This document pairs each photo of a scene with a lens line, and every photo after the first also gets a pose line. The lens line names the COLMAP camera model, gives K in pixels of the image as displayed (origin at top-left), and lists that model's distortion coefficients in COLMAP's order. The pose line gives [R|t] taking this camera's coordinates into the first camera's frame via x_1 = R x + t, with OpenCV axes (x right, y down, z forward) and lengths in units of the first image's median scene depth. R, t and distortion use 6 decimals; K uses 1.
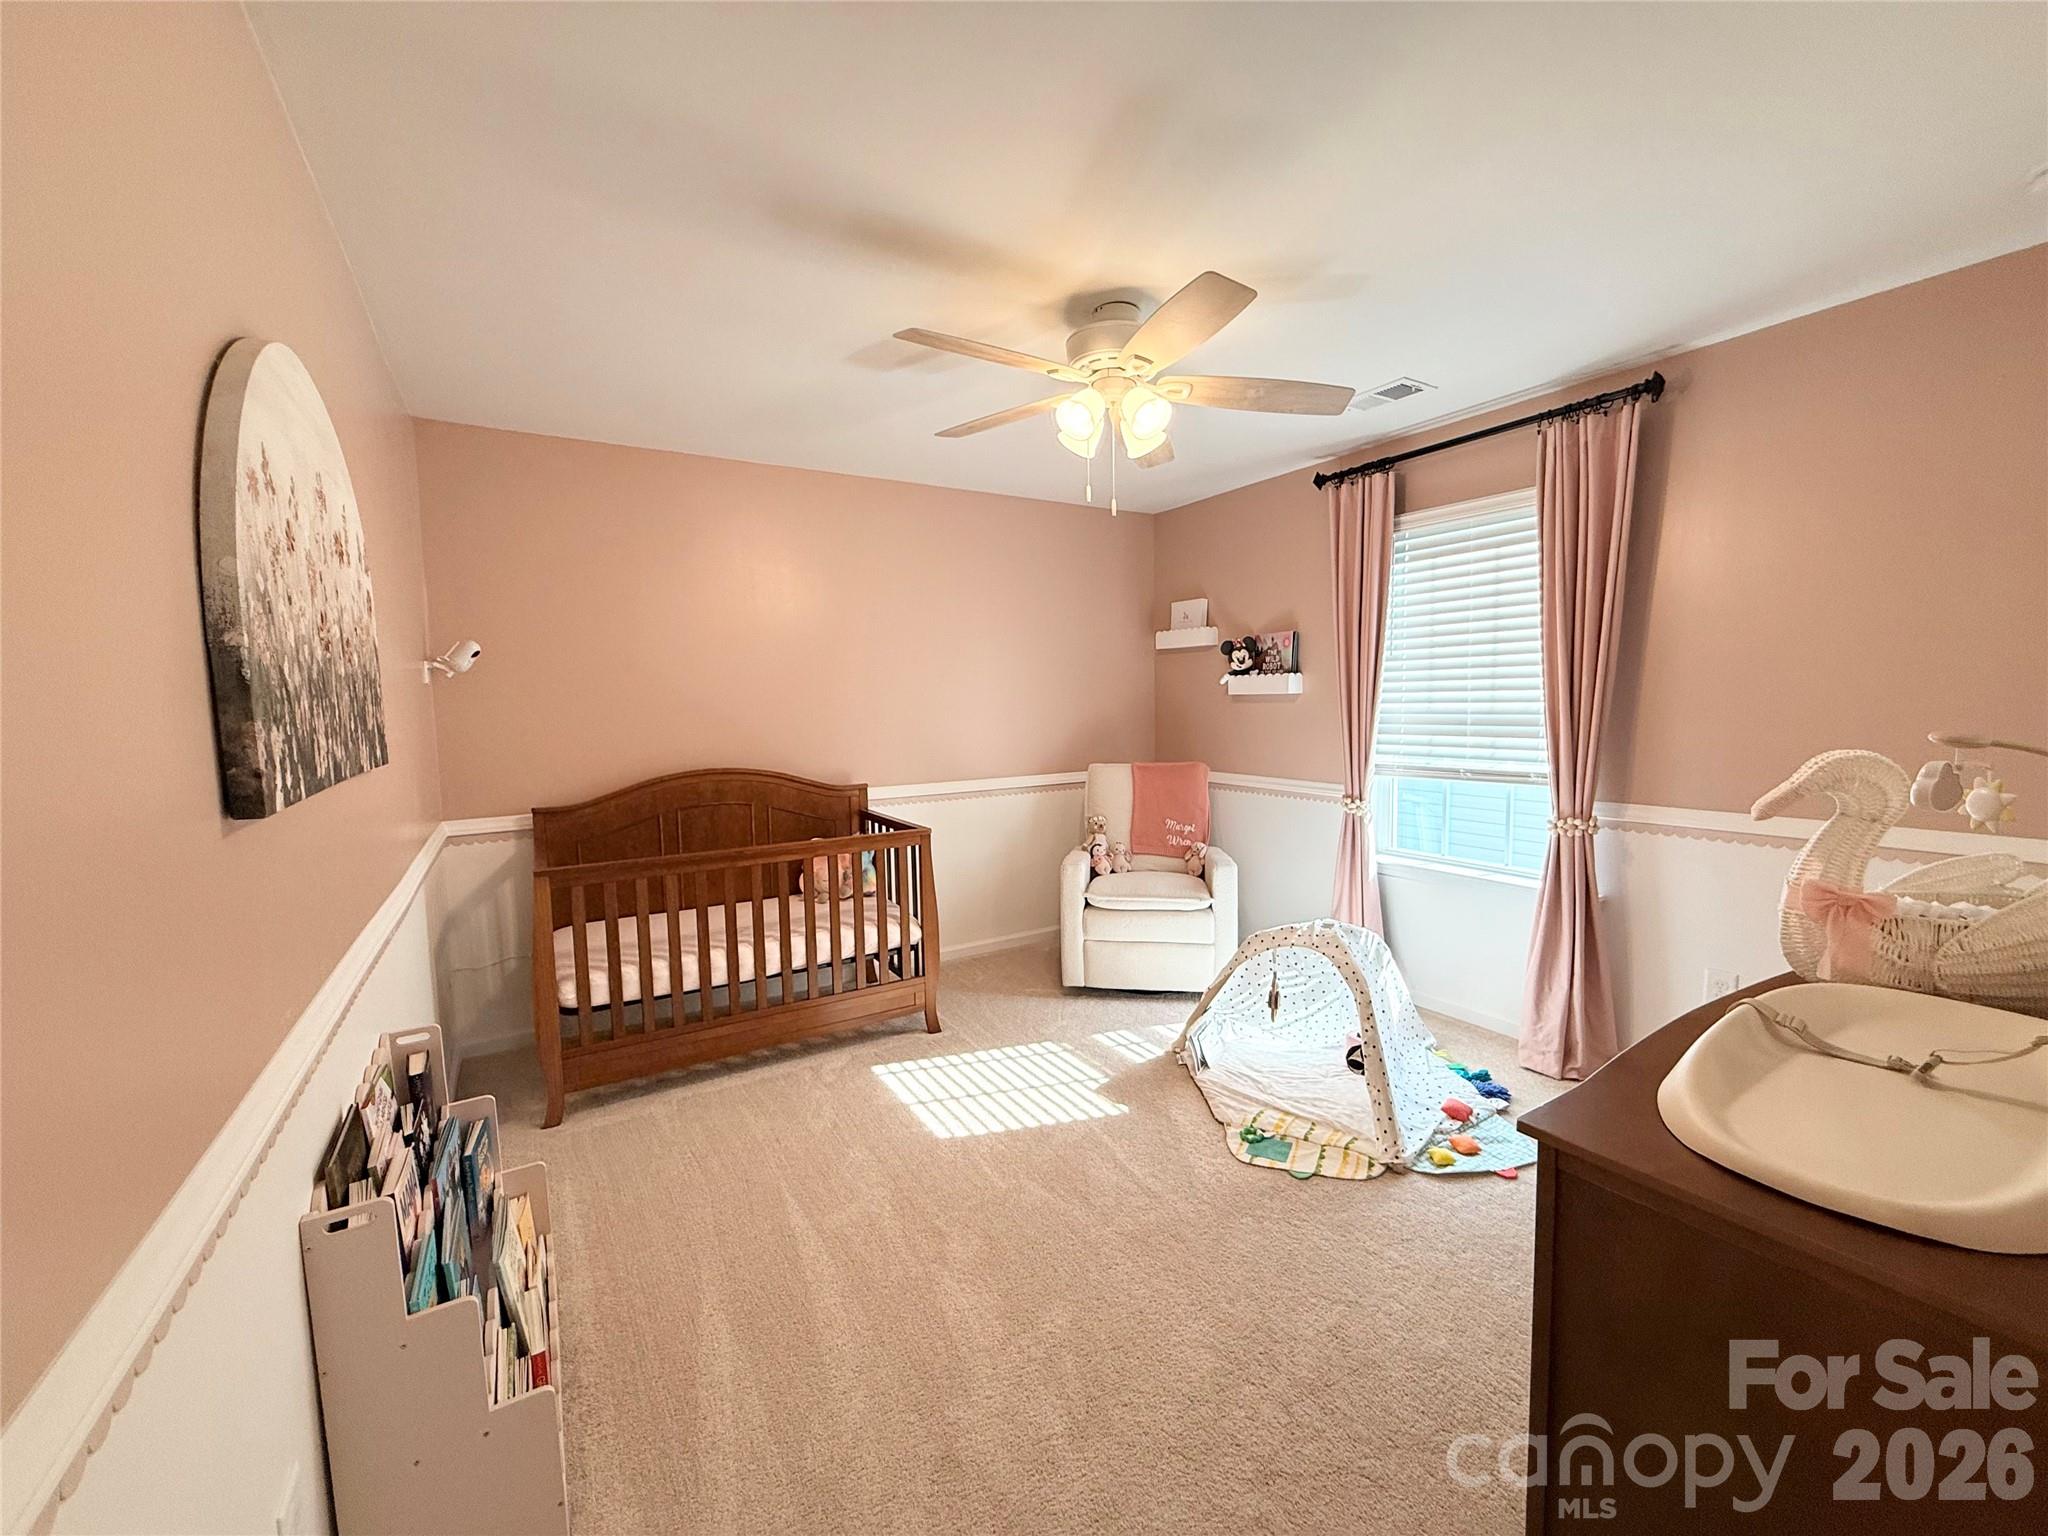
lens RADIAL K [[819.7, 0, 1019.7], [0, 819.7, 765.5], [0, 0, 1]] dist [-0.023318, 0.000056]
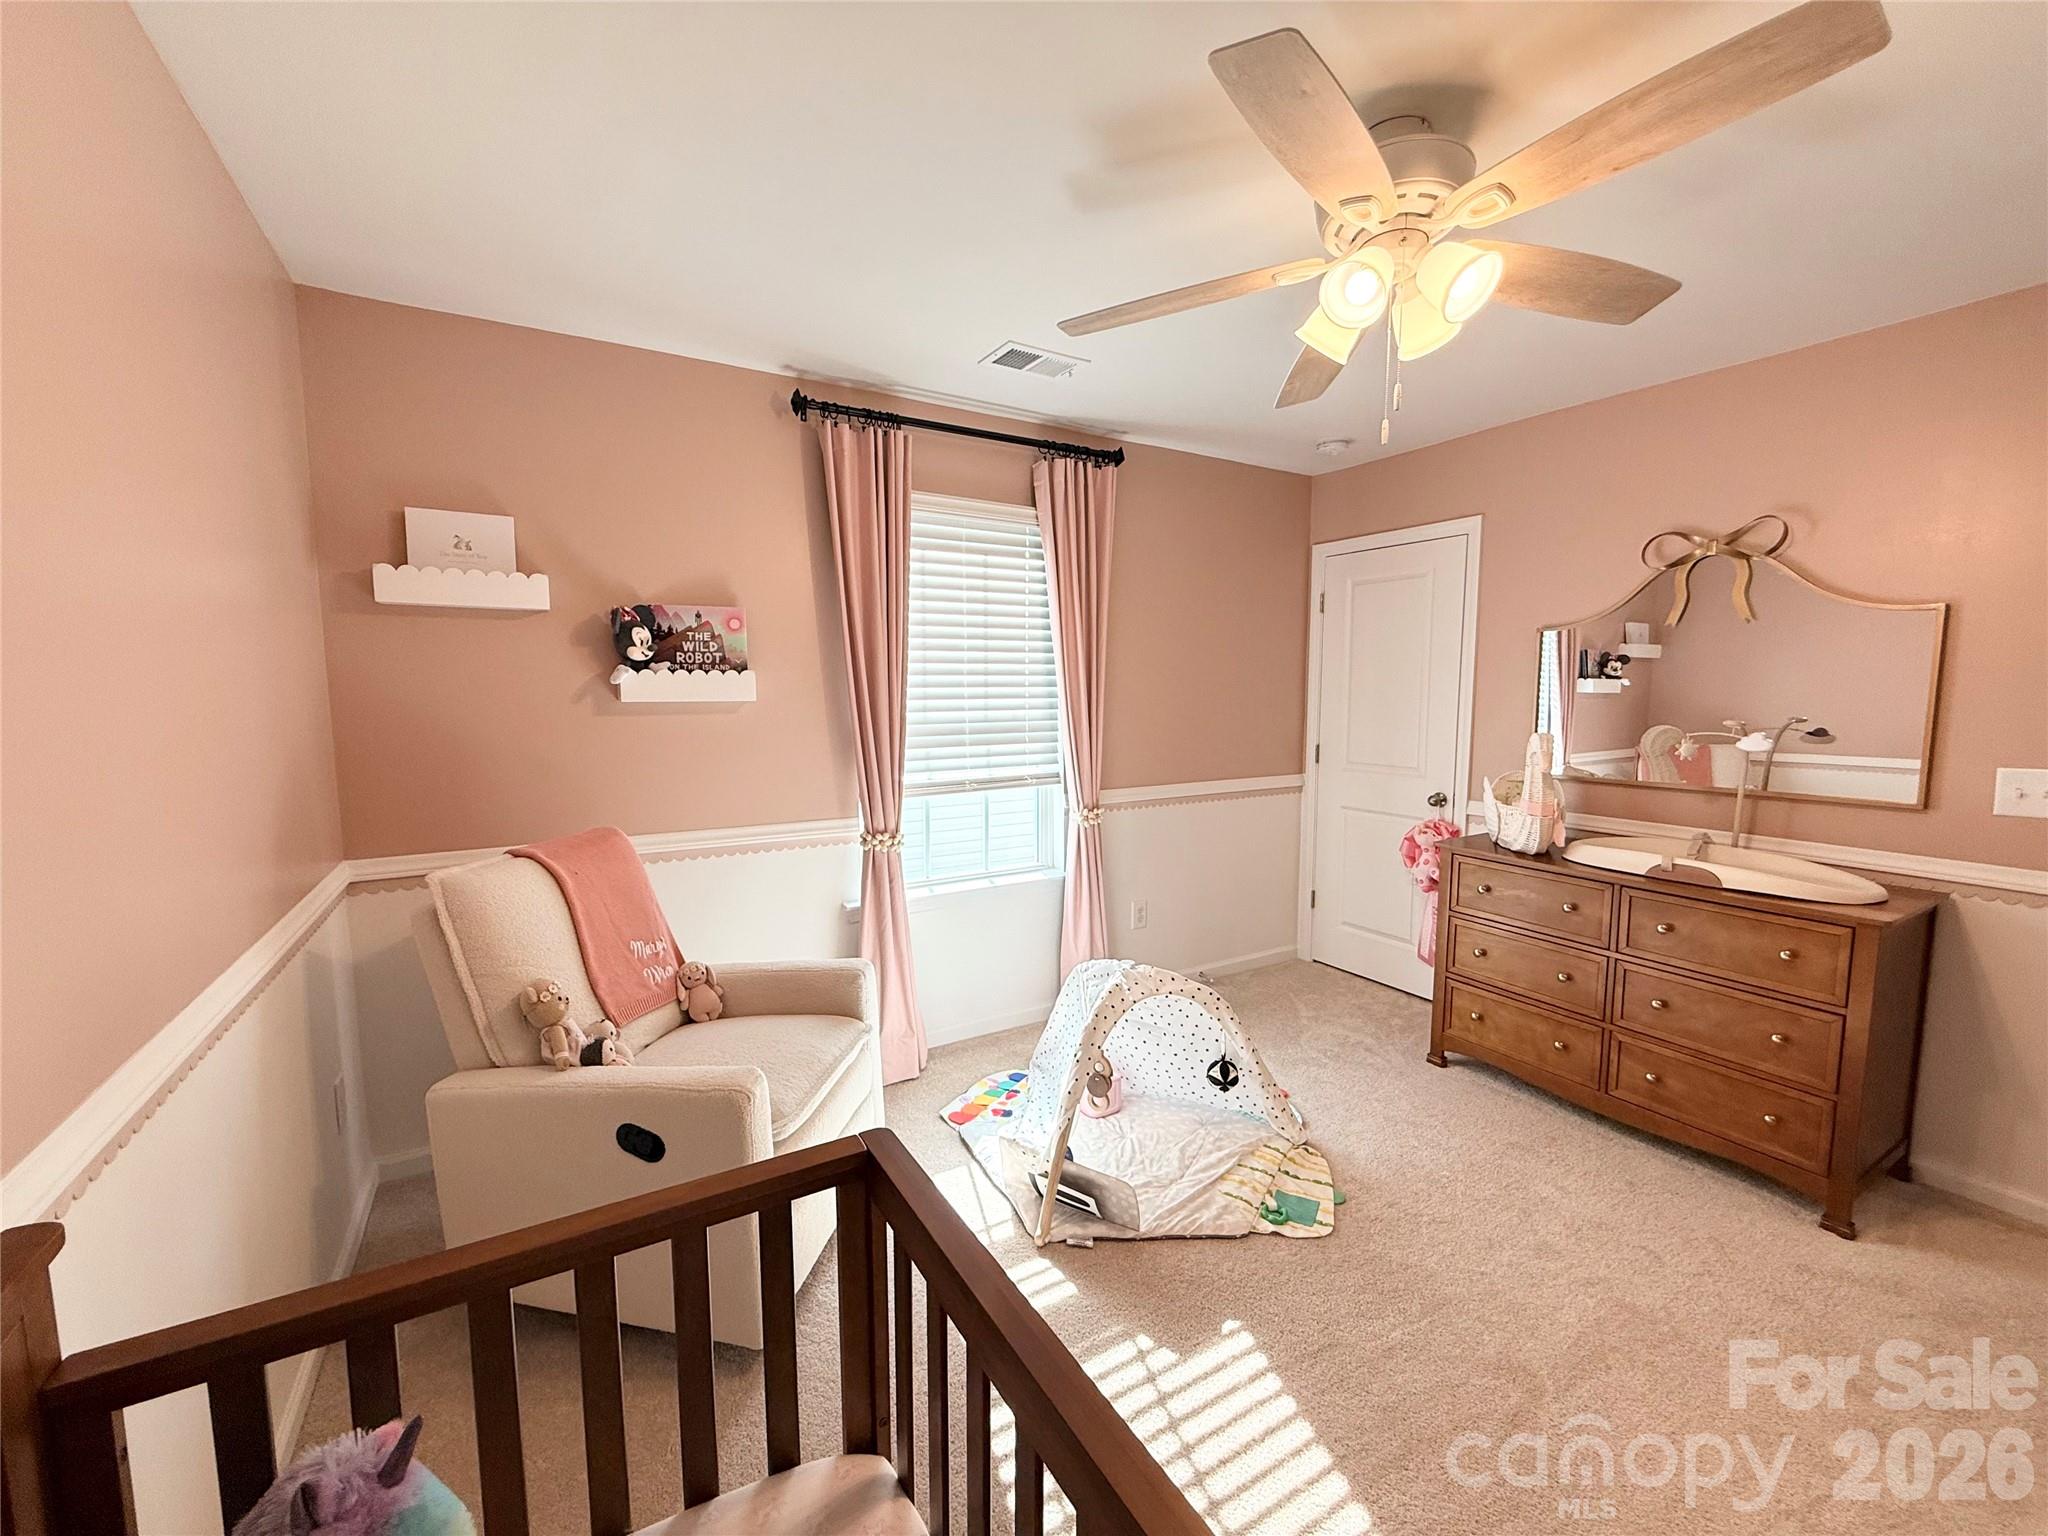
lens RADIAL K [[816.6, 0, 1024.0], [0, 816.6, 768.0], [0, 0, 1]] dist [0.000314, 0.000219]
pose [[0.008012, -0.078669, 0.996869, -0.420725], [0.084992, 0.993347, 0.077708, -0.080997], [-0.996349, 0.084103, 0.014645, 0.941758]]
